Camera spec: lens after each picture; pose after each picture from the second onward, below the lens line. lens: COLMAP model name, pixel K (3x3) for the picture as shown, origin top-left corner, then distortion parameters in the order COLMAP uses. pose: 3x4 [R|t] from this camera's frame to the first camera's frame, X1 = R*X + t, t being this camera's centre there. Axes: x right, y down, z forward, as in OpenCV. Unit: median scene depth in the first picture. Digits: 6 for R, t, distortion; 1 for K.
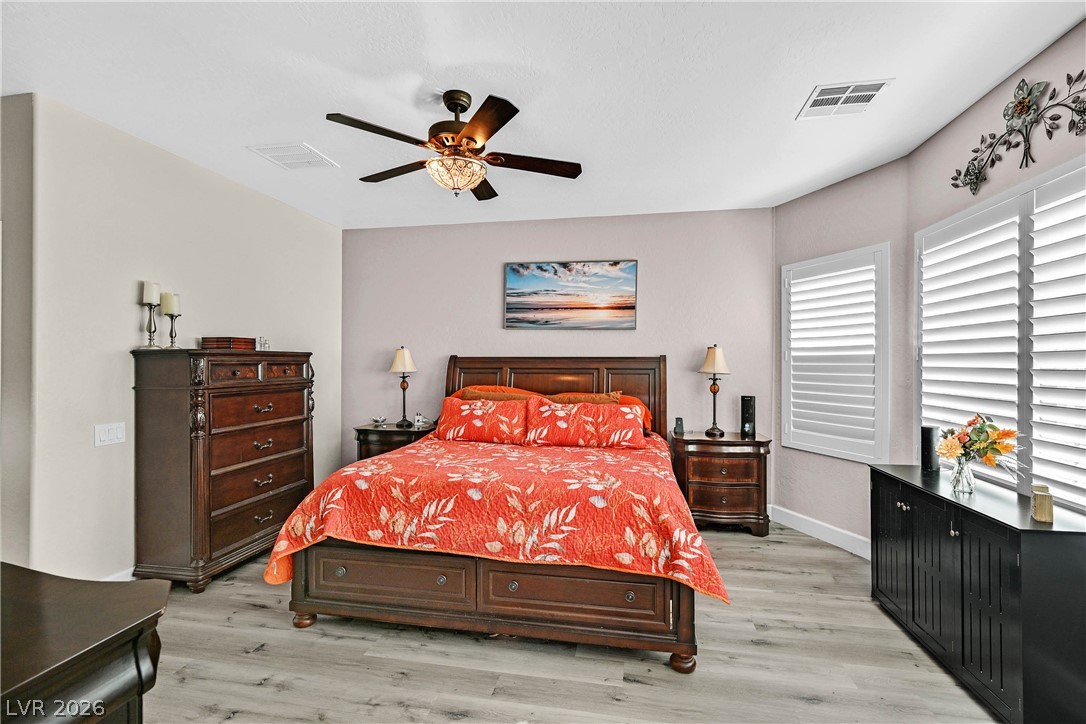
lens RADIAL K [[498.6, 0, 541.1], [0, 498.6, 362.2], [0, 0, 1]] dist [0.001134, 0.000838]
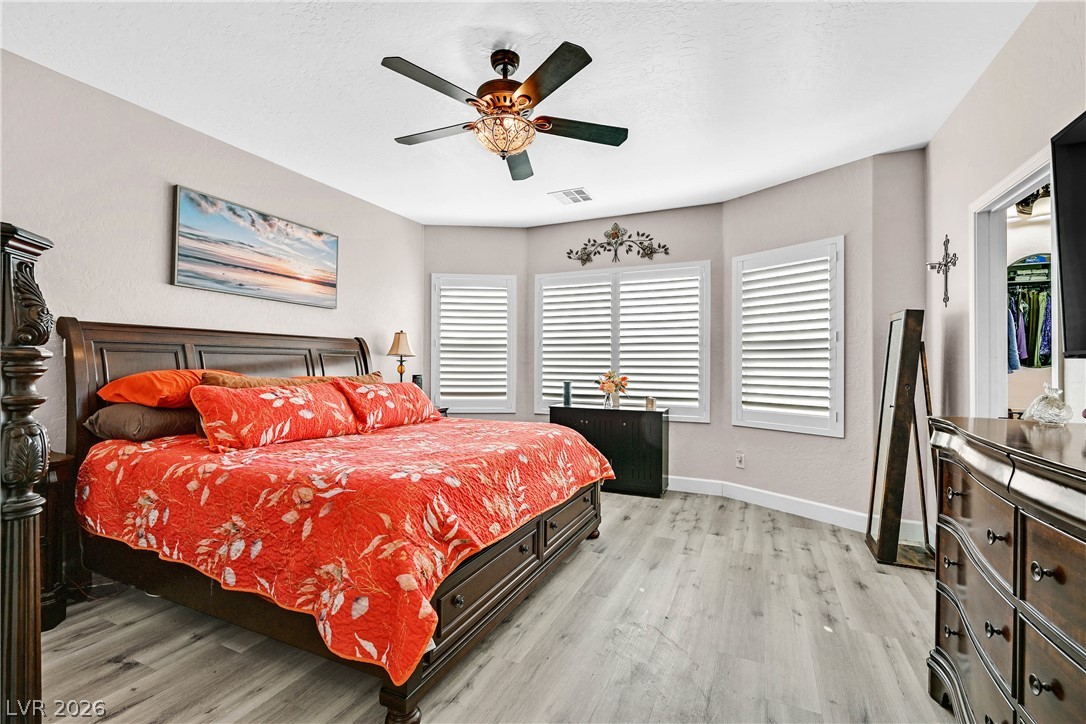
lens RADIAL K [[498.6, 0, 518.9], [0, 498.6, 363.6], [0, 0, 1]] dist [0.001134, 0.000838]
pose [[0.232574, 0.004499, 0.972568, -0.742890], [-0.004956, 0.999982, -0.003440, 0.045526], [-0.972566, -0.004020, 0.232592, 0.499364]]
